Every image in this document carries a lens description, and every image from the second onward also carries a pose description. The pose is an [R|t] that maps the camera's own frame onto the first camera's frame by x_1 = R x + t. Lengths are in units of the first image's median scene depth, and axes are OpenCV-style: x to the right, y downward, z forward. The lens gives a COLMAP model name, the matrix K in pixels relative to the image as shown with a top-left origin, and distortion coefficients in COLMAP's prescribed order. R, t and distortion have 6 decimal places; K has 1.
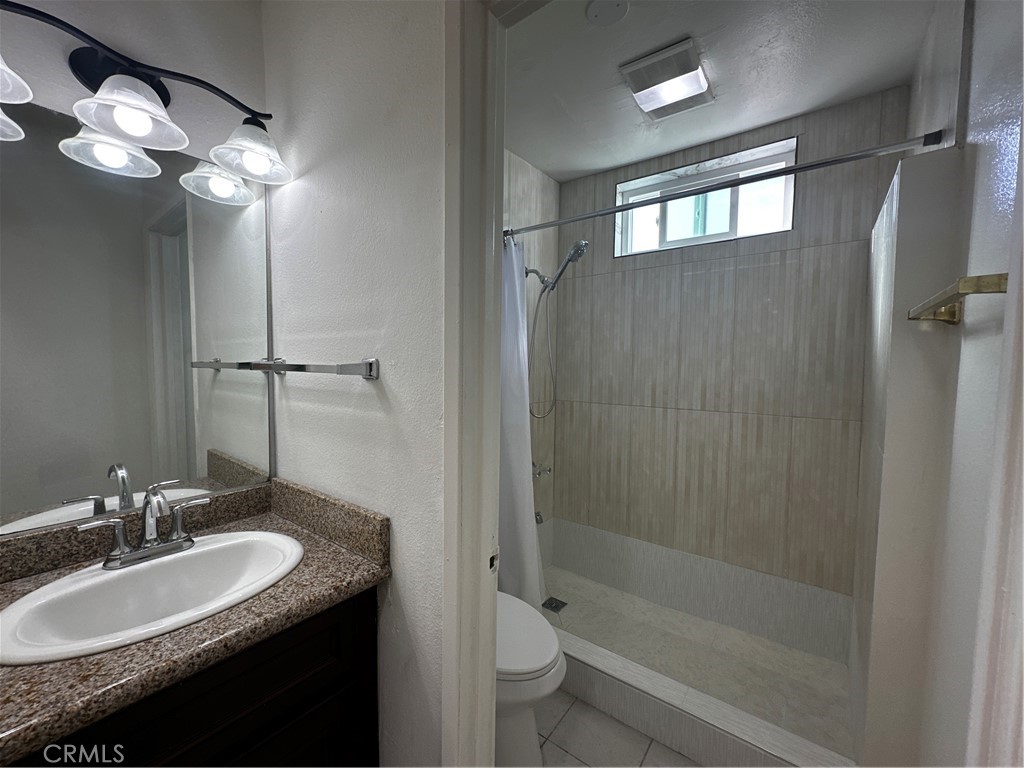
lens RADIAL K [[409.8, 0, 514.7], [0, 409.8, 382.5], [0, 0, 1]] dist [-0.002338, -0.000081]
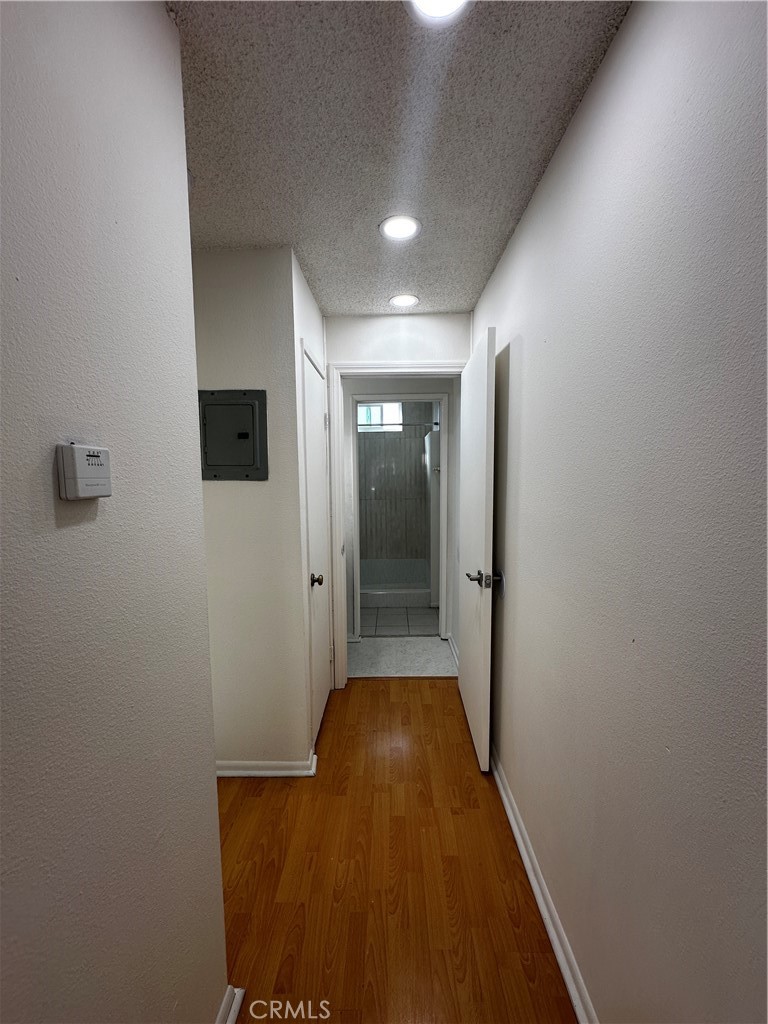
lens RADIAL K [[409.8, 0, 384.8], [0, 409.8, 512.8], [0, 0, 1]] dist [-0.002338, -0.000081]
pose [[0.866006, -0.062616, 0.496097, -0.729048], [0.050736, 0.998012, 0.037400, 0.058788], [-0.497452, -0.007219, 0.867461, -1.178563]]
